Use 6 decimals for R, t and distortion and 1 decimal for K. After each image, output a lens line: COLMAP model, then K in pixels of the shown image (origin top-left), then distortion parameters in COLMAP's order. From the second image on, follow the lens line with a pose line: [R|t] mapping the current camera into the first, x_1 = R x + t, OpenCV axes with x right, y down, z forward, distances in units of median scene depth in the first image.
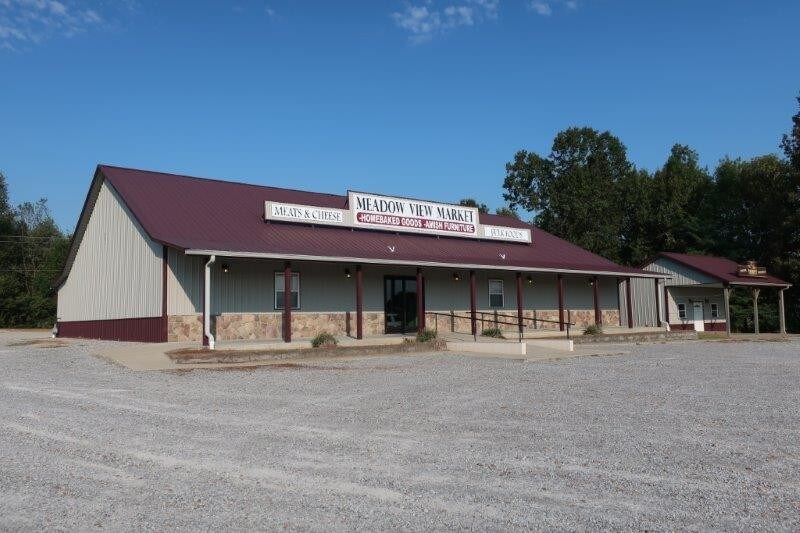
lens RADIAL K [[636.0, 0, 396.8], [0, 636.0, 253.1], [0, 0, 1]] dist [-0.014868, -0.006414]
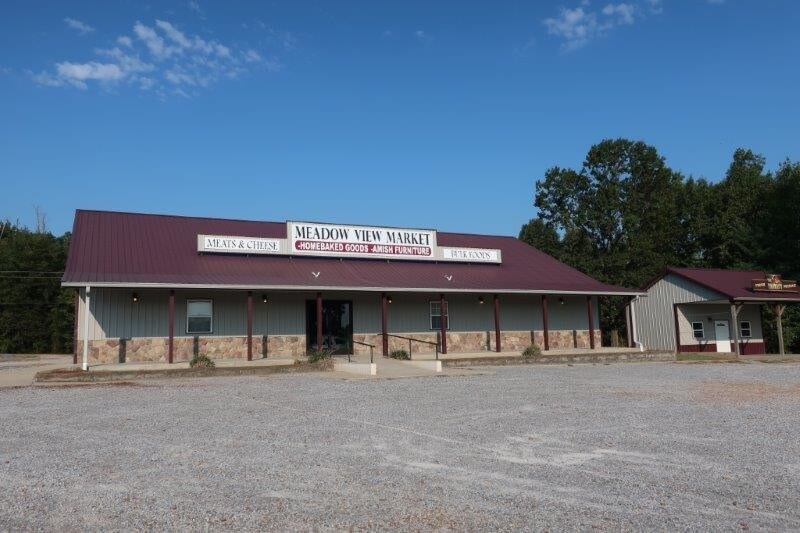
lens RADIAL K [[636.0, 0, 398.7], [0, 636.0, 262.4], [0, 0, 1]] dist [-0.014868, -0.006414]
pose [[0.978482, -0.034742, -0.203387, 0.292252], [0.030195, 0.999221, -0.025419, 0.003568], [0.204111, 0.018731, 0.978768, 0.001719]]
